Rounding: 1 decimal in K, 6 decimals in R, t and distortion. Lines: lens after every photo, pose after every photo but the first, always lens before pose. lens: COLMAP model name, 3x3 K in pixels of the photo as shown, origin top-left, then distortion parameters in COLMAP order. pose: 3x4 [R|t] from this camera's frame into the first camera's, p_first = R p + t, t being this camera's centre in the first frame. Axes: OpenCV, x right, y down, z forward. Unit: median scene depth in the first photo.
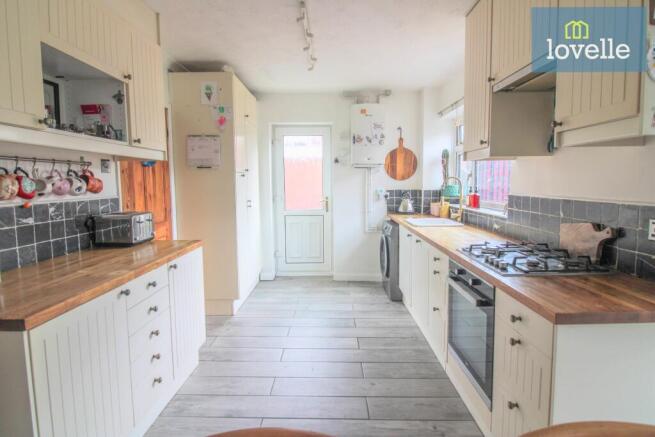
lens RADIAL K [[348.5, 0, 327.5], [0, 348.5, 212.7], [0, 0, 1]] dist [0.025164, -0.032963]
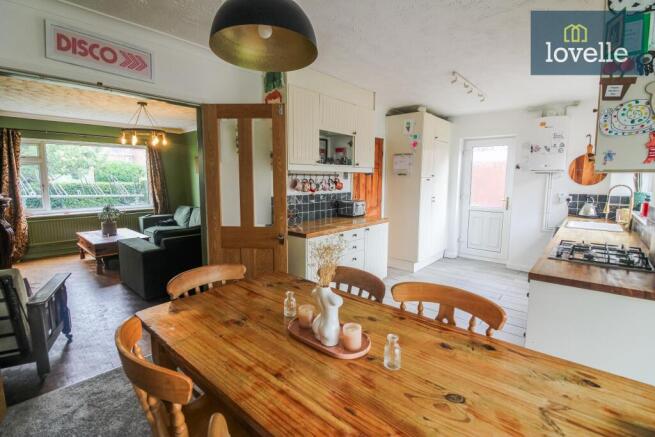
lens RADIAL K [[304.3, 0, 327.5], [0, 304.3, 218.5], [0, 0, 1]] dist [-0.000525, -0.000143]
pose [[0.768960, 0.097397, -0.631834, 0.278281], [-0.069107, 0.995199, 0.069305, -0.004856], [0.635551, -0.009629, 0.771999, -0.275745]]
